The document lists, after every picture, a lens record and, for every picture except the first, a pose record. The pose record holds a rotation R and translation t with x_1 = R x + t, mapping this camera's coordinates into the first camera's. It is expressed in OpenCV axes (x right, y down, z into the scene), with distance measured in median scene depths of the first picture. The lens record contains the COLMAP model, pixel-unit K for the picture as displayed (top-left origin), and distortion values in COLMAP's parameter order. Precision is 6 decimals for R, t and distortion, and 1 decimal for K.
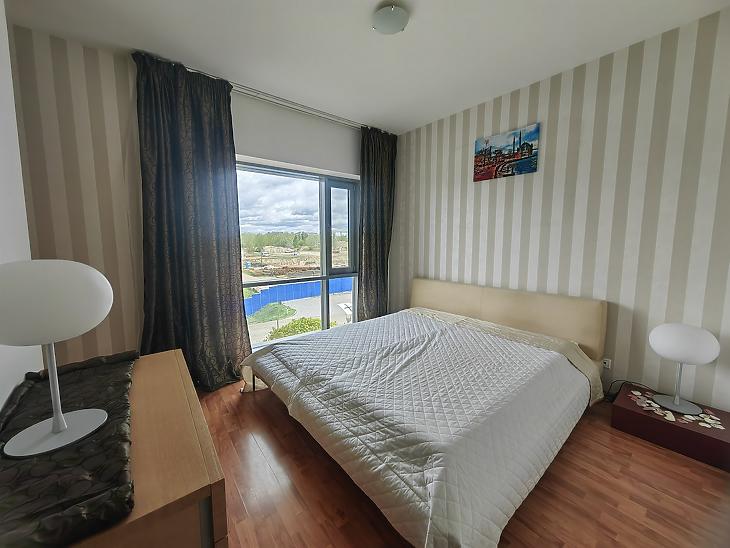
lens RADIAL K [[281.9, 0, 365.3], [0, 281.9, 270.1], [0, 0, 1]] dist [0.007570, -0.000228]
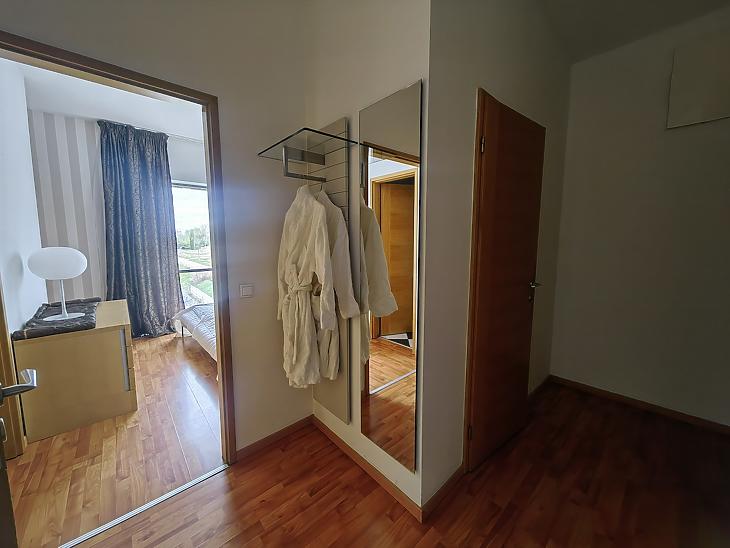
lens RADIAL K [[281.9, 0, 364.9], [0, 281.9, 269.8], [0, 0, 1]] dist [0.007570, -0.000228]
pose [[0.998564, -0.008428, 0.052904, 0.525030], [0.008426, 0.999964, 0.000264, 0.071803], [-0.052905, 0.000182, 0.998600, -0.598914]]
